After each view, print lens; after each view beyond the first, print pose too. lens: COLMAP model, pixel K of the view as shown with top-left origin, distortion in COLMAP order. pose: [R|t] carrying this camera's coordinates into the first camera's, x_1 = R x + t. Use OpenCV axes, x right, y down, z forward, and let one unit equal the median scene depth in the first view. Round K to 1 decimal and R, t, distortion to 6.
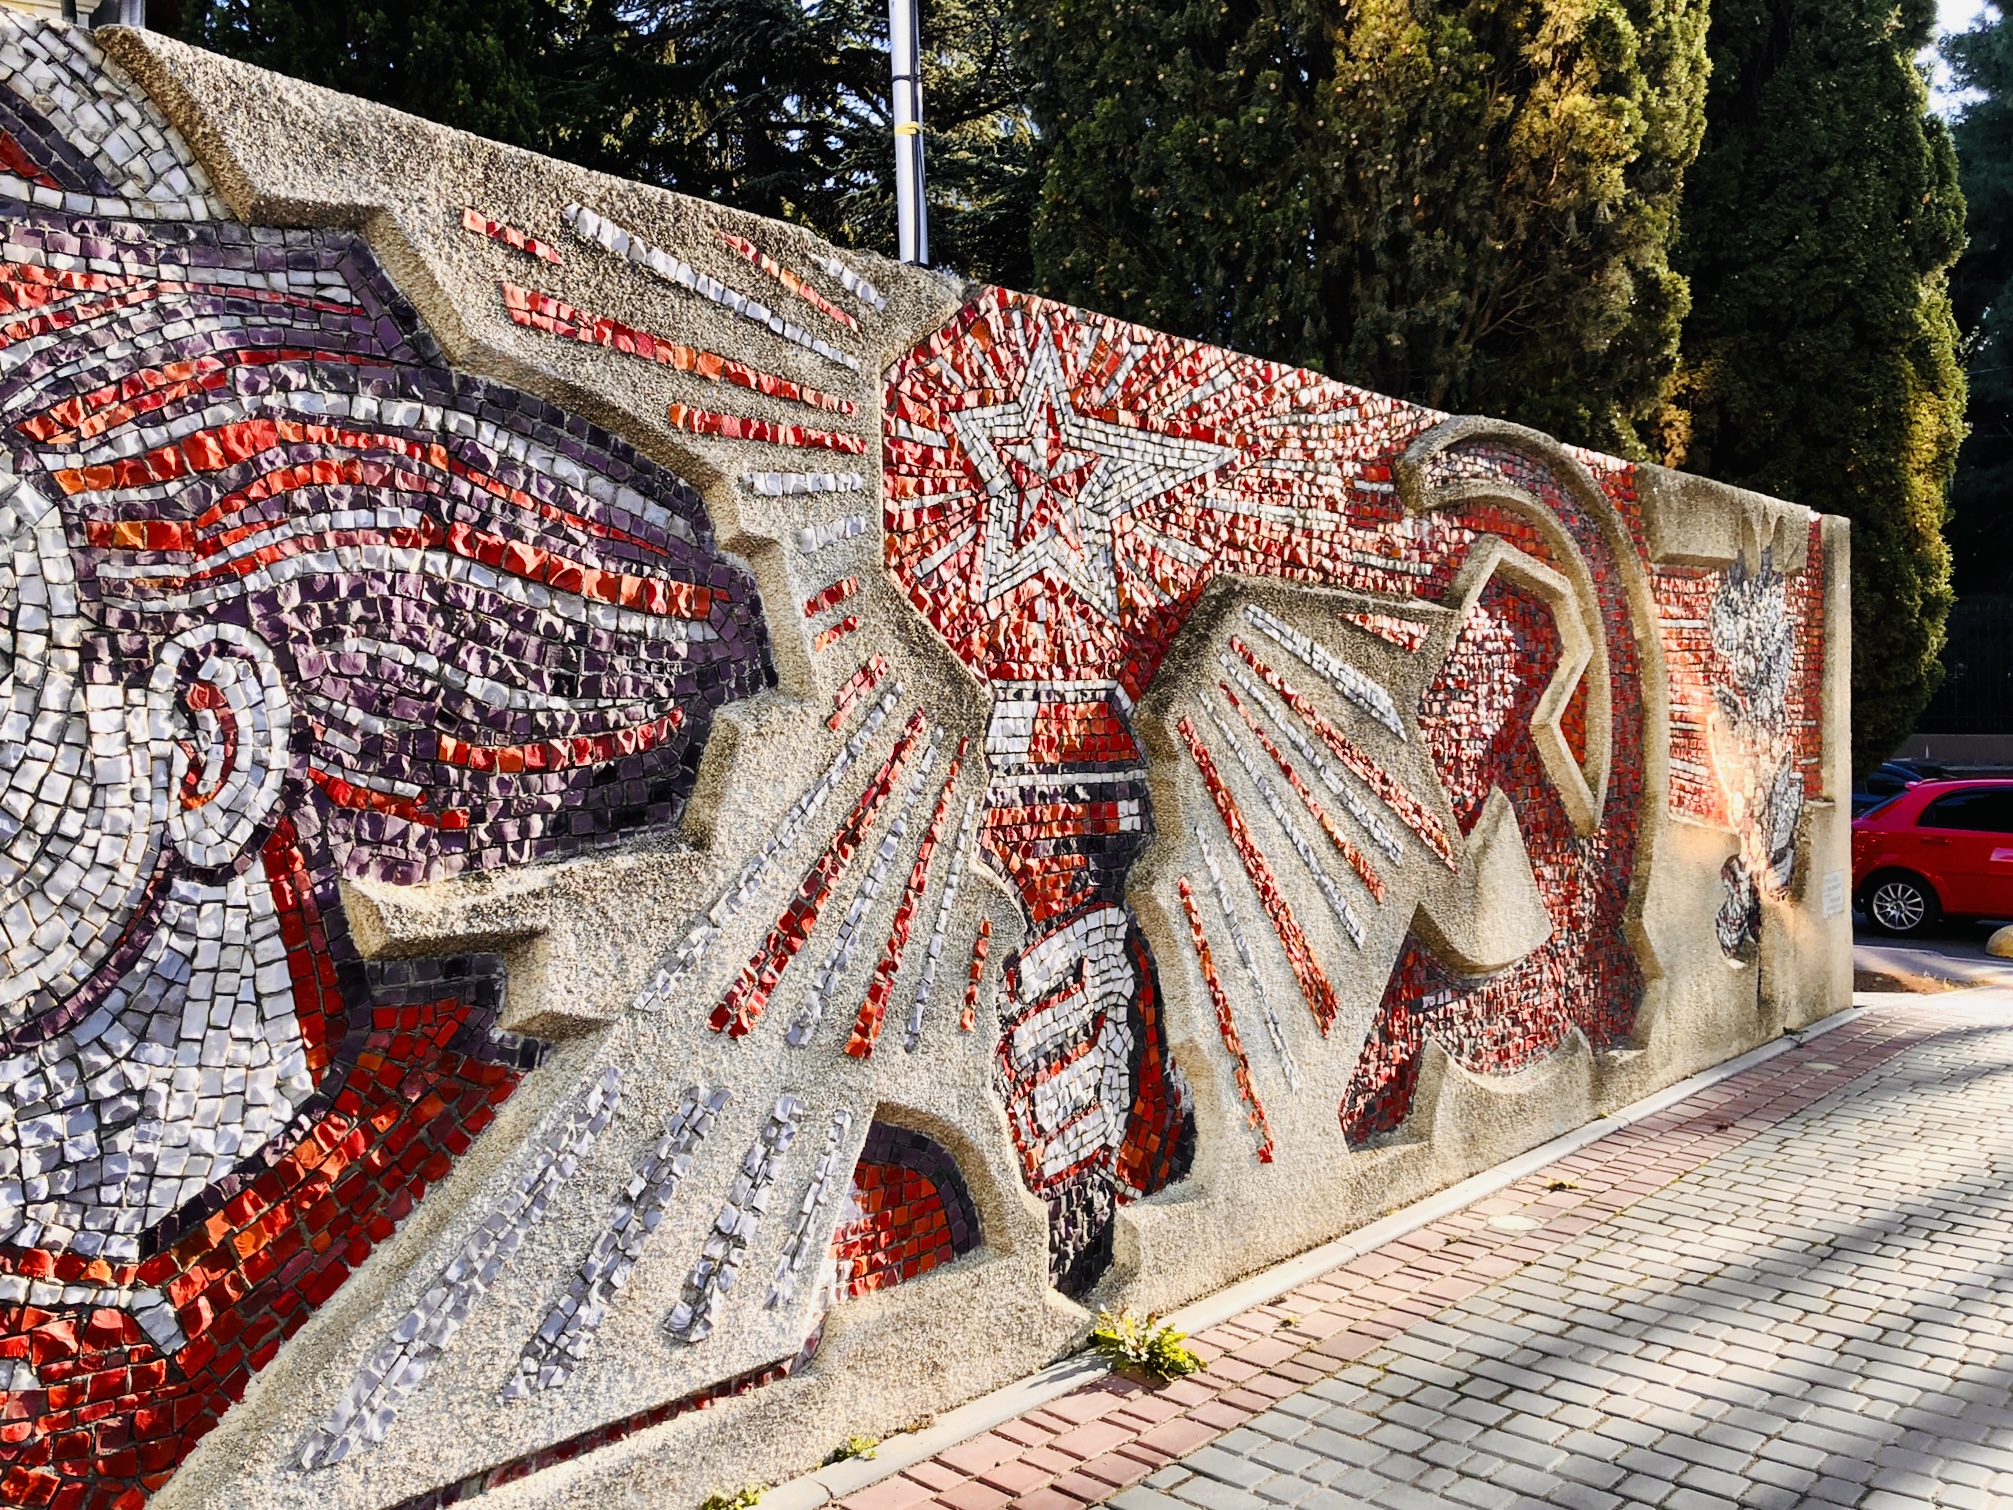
lens RADIAL K [[1683.9, 0, 982.9], [0, 1683.9, 723.8], [0, 0, 1]] dist [0.093945, -0.170960]
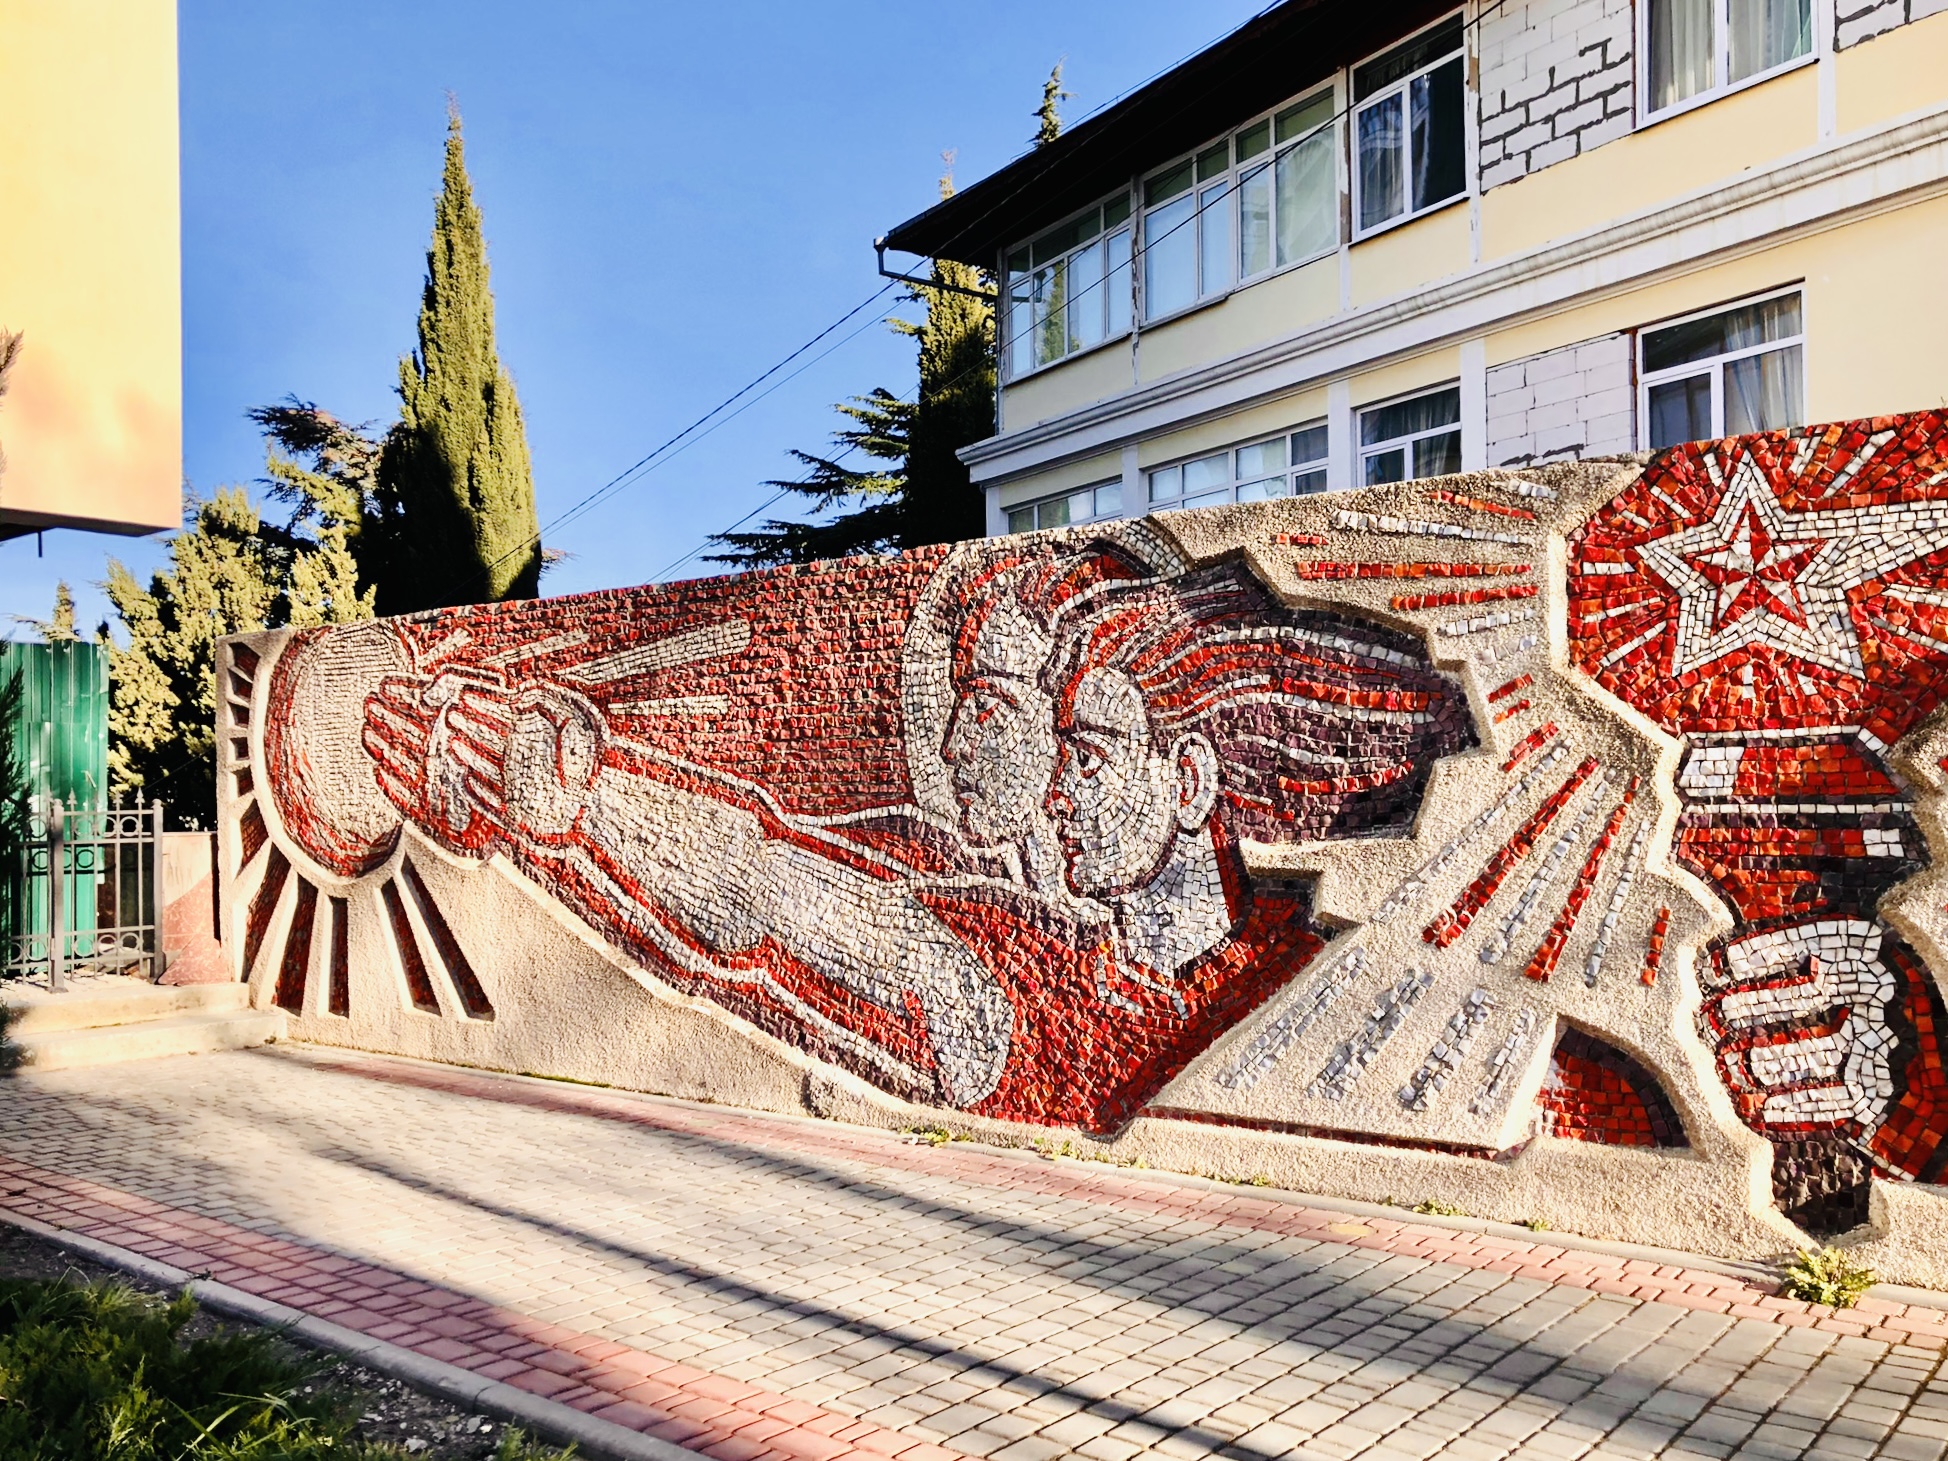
lens RADIAL K [[1664.5, 0, 963.7], [0, 1664.5, 764.0], [0, 0, 1]] dist [0.011470, 0.012230]
pose [[0.063079, -0.012416, -0.997931, 1.452472], [0.010612, 0.999874, -0.011770, 0.009468], [0.997952, -0.009847, 0.063203, 0.374651]]
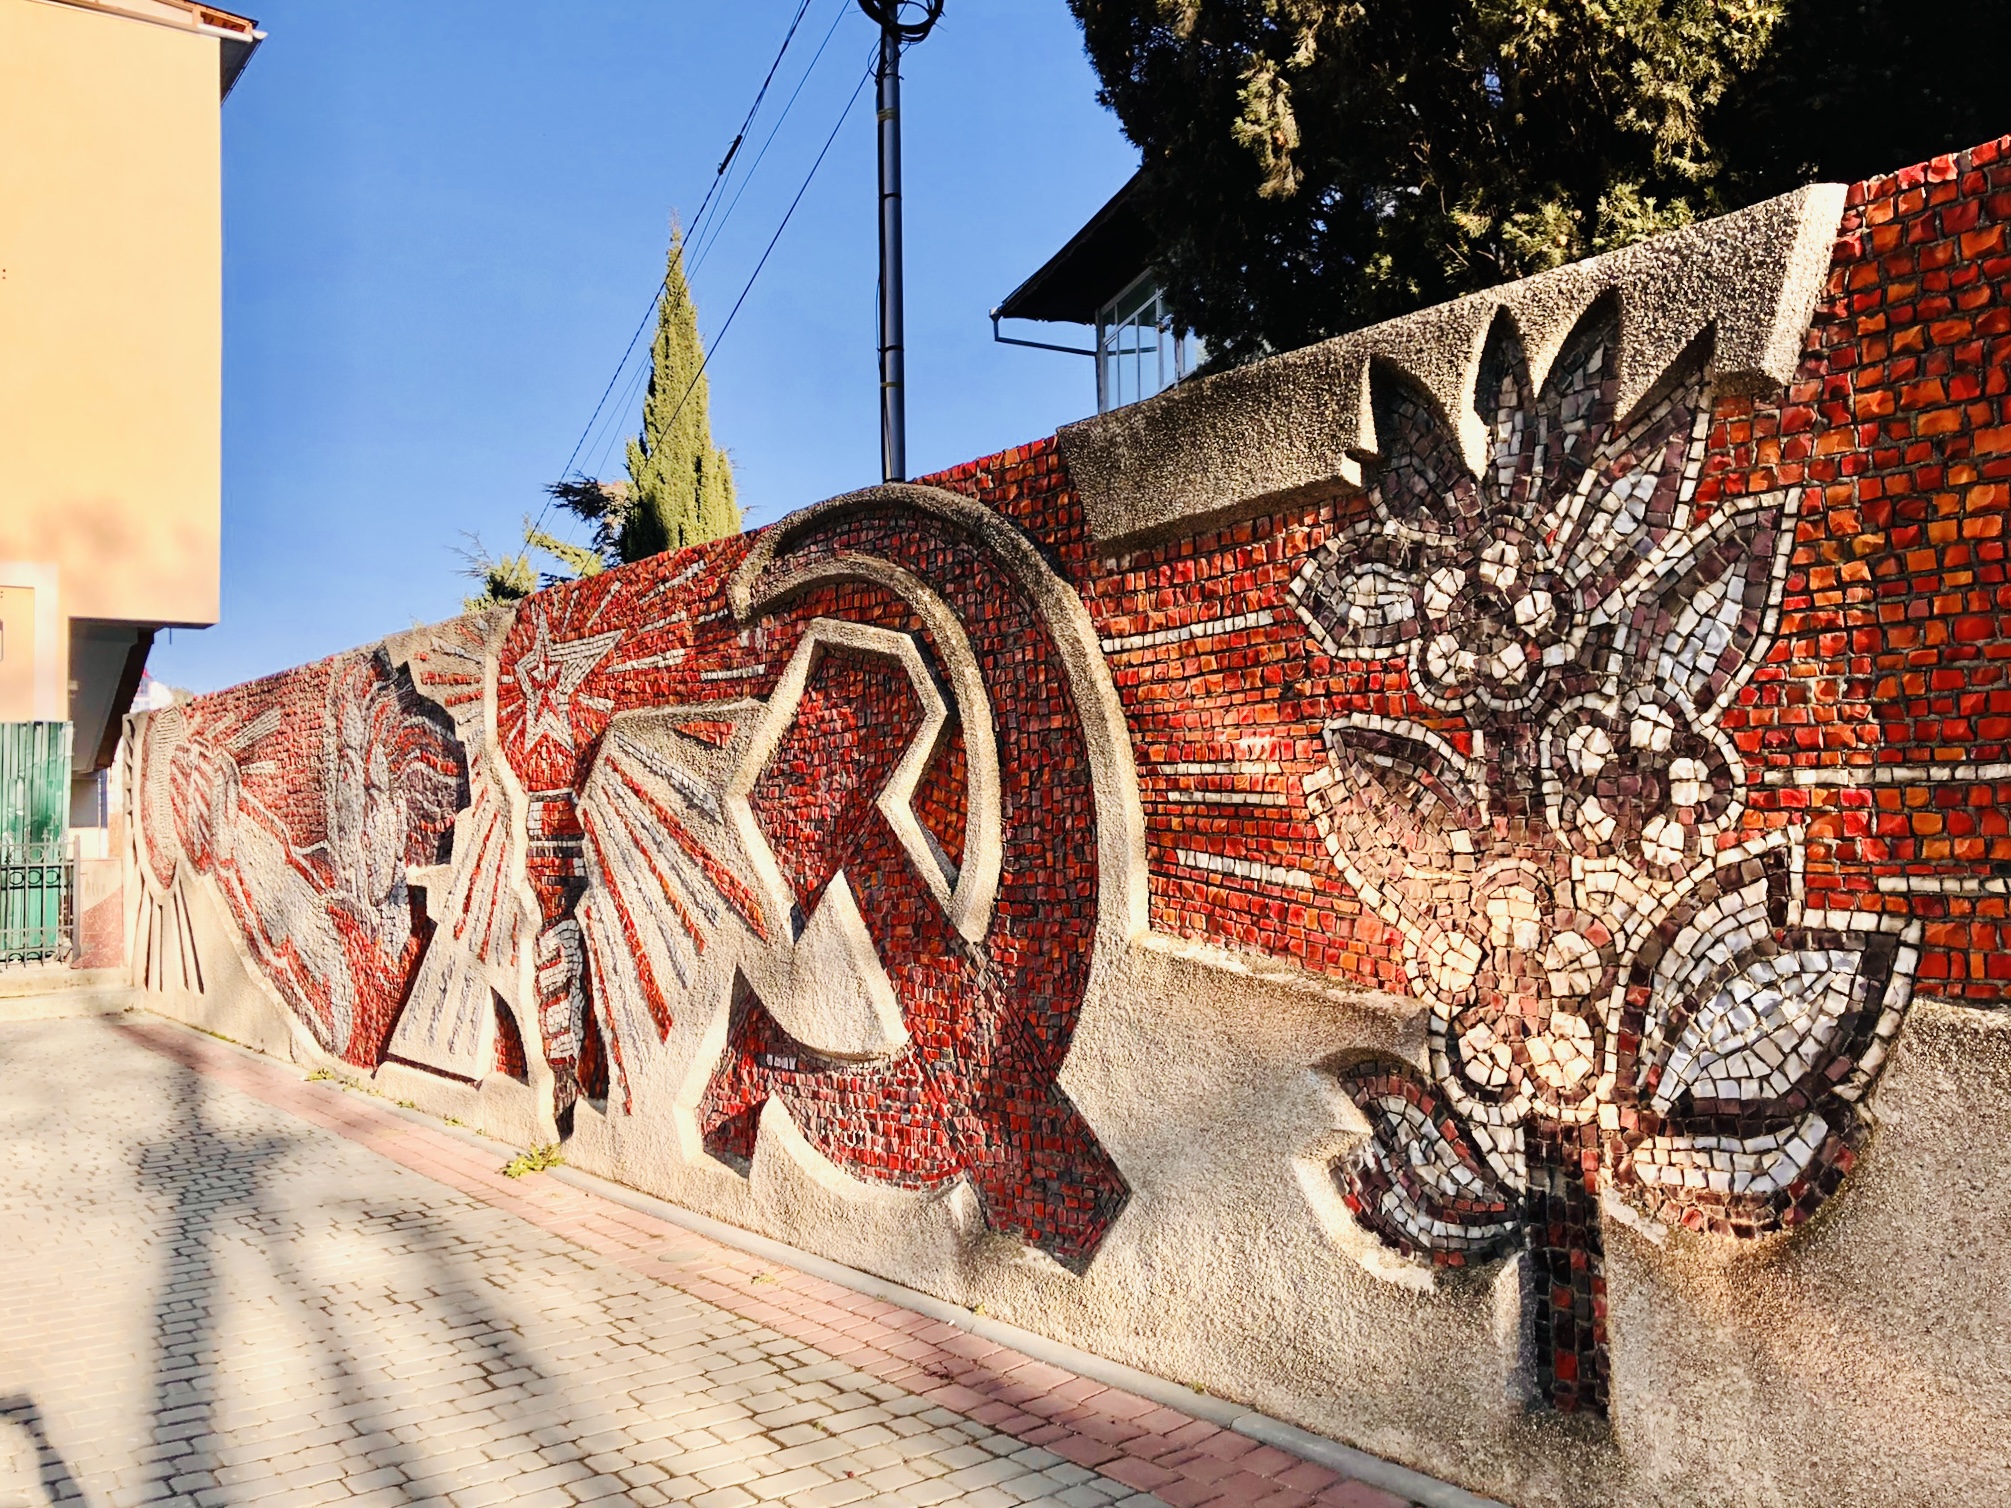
lens RADIAL K [[1682.3, 0, 981.9], [0, 1682.3, 722.8], [0, 0, 1]] dist [0.093945, -0.170960]
pose [[-0.184944, -0.047898, -0.981581, 2.077098], [0.021490, 0.998376, -0.052766, 0.010187], [0.982514, -0.030853, -0.183615, 2.107342]]
